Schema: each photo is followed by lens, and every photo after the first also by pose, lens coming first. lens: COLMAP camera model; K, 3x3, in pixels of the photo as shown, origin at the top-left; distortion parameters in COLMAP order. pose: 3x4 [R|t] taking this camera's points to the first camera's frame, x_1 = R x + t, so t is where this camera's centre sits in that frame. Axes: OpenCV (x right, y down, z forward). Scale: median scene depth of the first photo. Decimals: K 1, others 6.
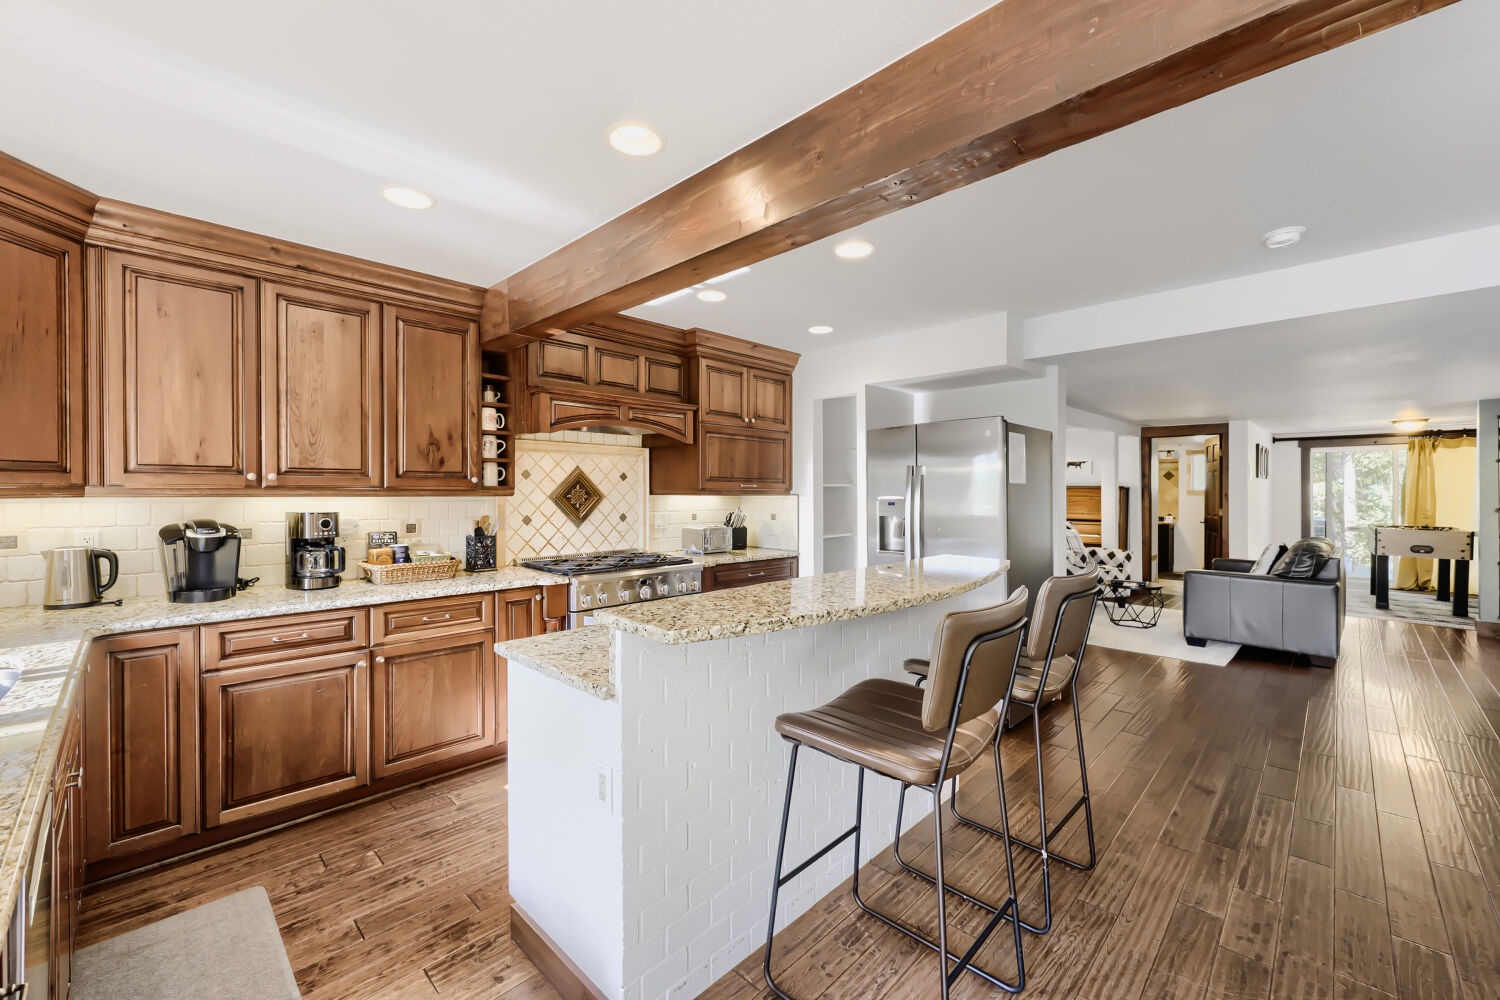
lens RADIAL K [[610.7, 0, 759.9], [0, 610.7, 488.4], [0, 0, 1]] dist [0.003915, 0.001502]
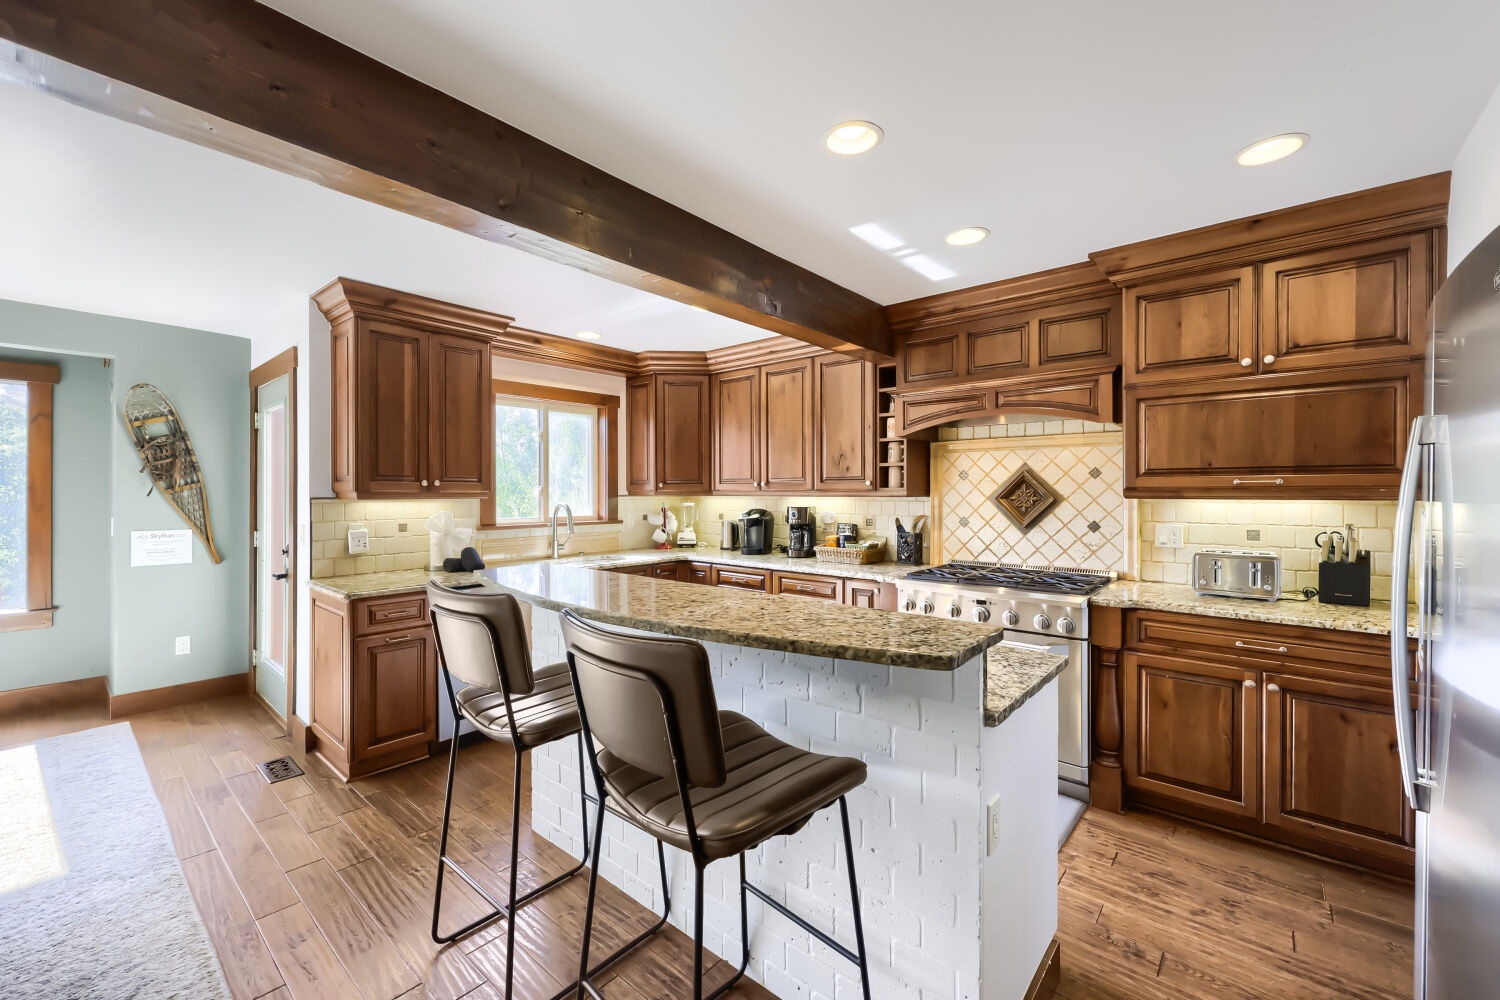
lens RADIAL K [[610.7, 0, 736.5], [0, 610.7, 493.8], [0, 0, 1]] dist [0.003915, 0.001502]
pose [[0.039945, 0.002617, -0.999198, 0.579687], [0.007360, 0.999969, 0.002913, 0.001408], [0.999175, -0.007470, 0.039925, 0.590015]]
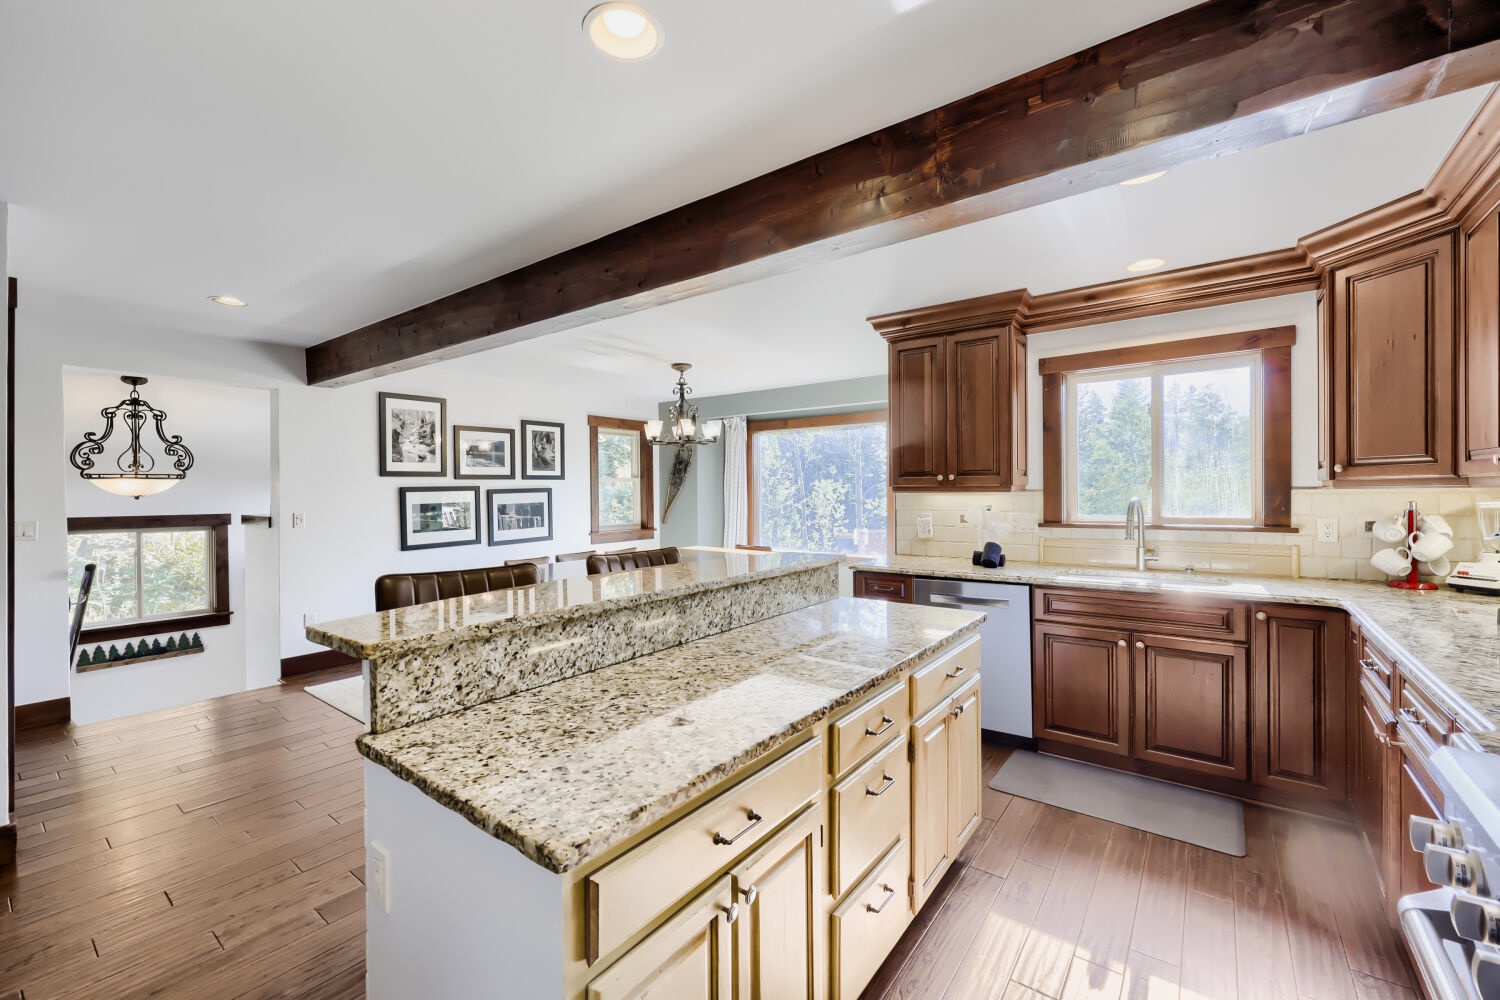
lens RADIAL K [[610.7, 0, 758.5], [0, 610.7, 493.1], [0, 0, 1]] dist [0.003915, 0.001502]
pose [[-0.992178, 0.010834, -0.124357, 0.063590], [0.011258, 0.999933, -0.002707, 0.008667], [0.124319, -0.004085, -0.992234, 1.093681]]
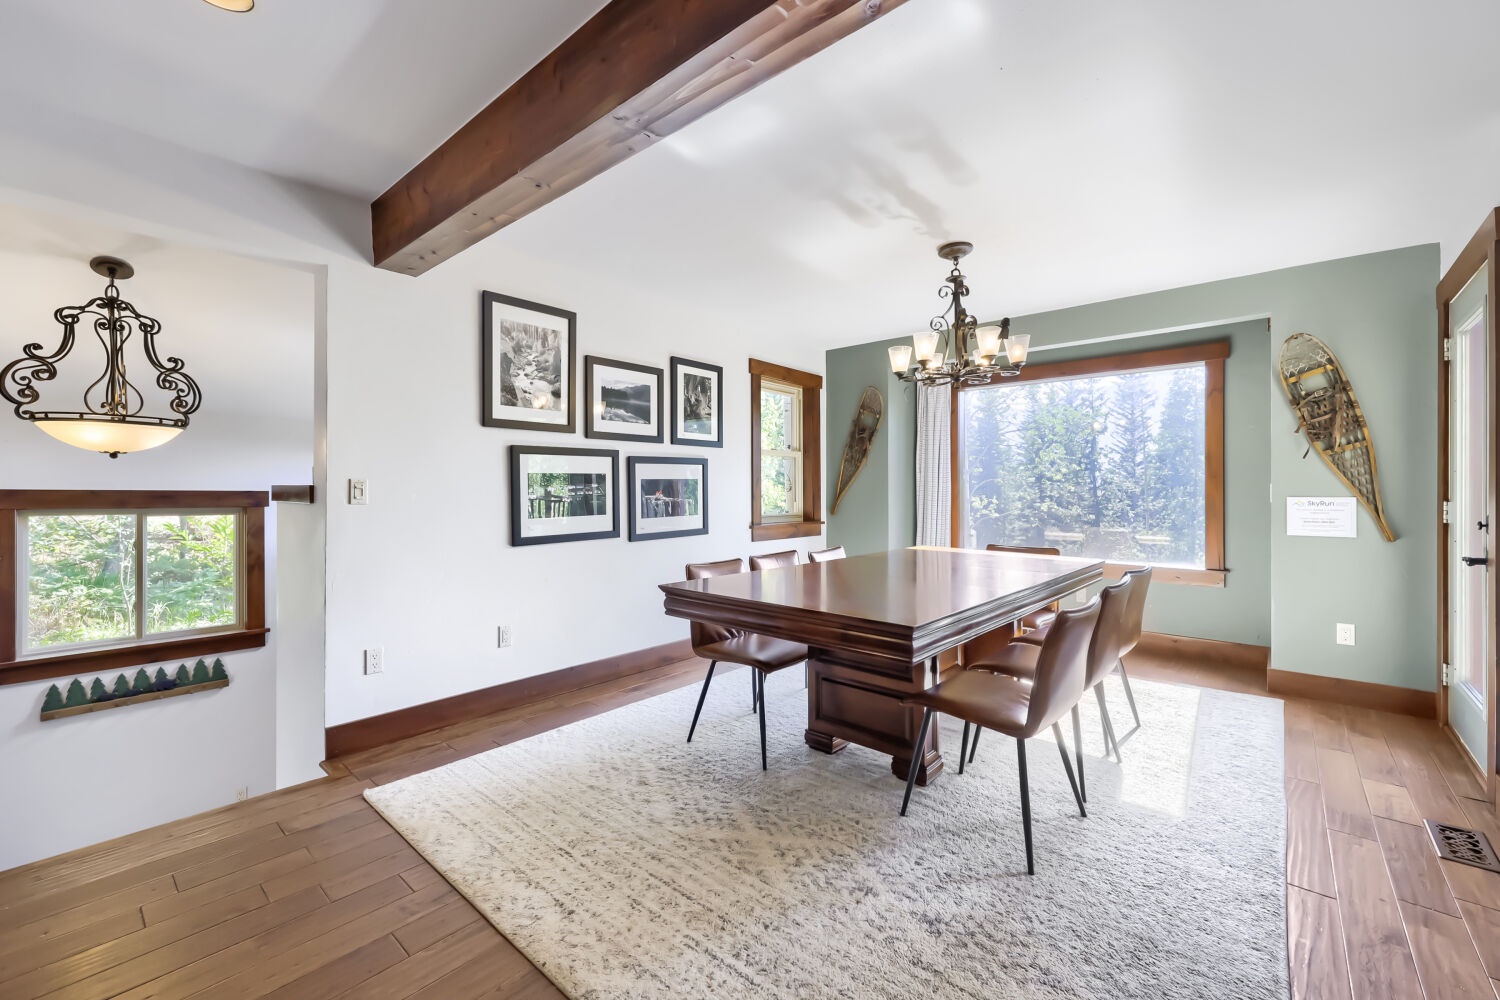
lens RADIAL K [[610.7, 0, 757.1], [0, 610.7, 492.8], [0, 0, 1]] dist [0.003915, 0.001502]
pose [[-0.998346, 0.002917, -0.057420, 0.389680], [0.003430, 0.999955, -0.008826, 0.058839], [0.057391, -0.009008, -0.998311, 0.522082]]
